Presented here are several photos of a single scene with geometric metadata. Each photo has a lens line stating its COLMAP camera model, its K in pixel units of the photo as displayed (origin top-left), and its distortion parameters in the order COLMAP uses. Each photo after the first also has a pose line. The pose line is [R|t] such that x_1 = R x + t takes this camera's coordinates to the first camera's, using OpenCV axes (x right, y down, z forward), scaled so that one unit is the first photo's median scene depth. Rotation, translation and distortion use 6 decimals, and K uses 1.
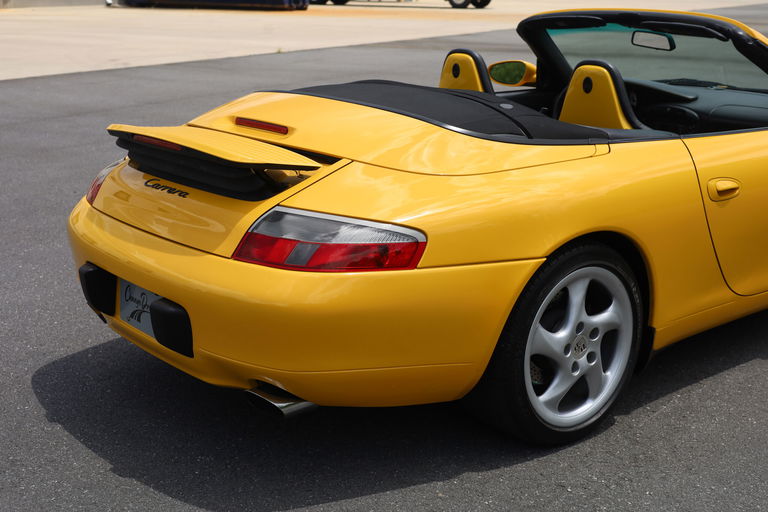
lens RADIAL K [[1108.1, 0, 388.1], [0, 1108.1, 250.7], [0, 0, 1]] dist [-0.007332, 0.000000]
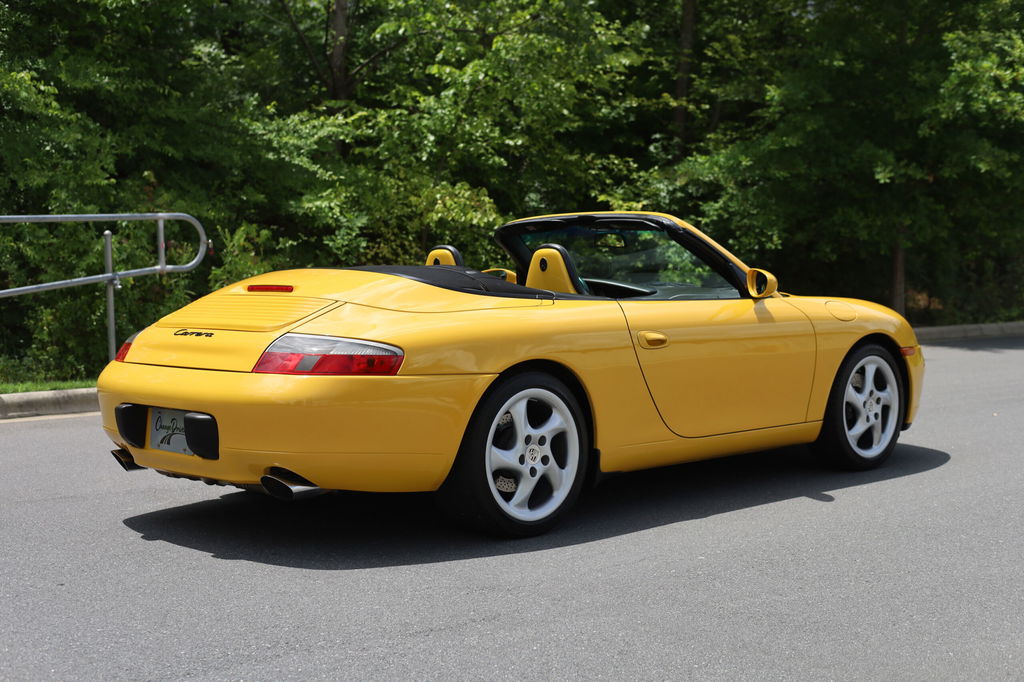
lens RADIAL K [[1477.5, 0, 512.2], [0, 1477.5, 343.0], [0, 0, 1]] dist [-0.007332, 0.000000]
pose [[0.996646, -0.011981, 0.080947, 0.019226], [0.026909, 0.982192, -0.185941, 0.267852], [-0.077277, 0.187496, 0.979221, -0.631786]]
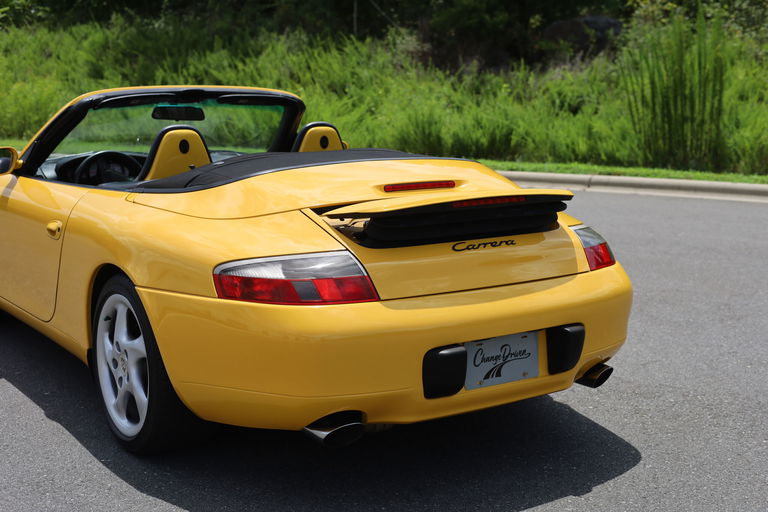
lens RADIAL K [[1108.1, 0, 384.6], [0, 1108.1, 257.1], [0, 0, 1]] dist [-0.007332, 0.000000]
pose [[0.071619, -0.162014, 0.984186, -1.249435], [0.247620, 0.958718, 0.139802, -0.216789], [-0.966206, 0.233692, 0.108781, 0.977385]]
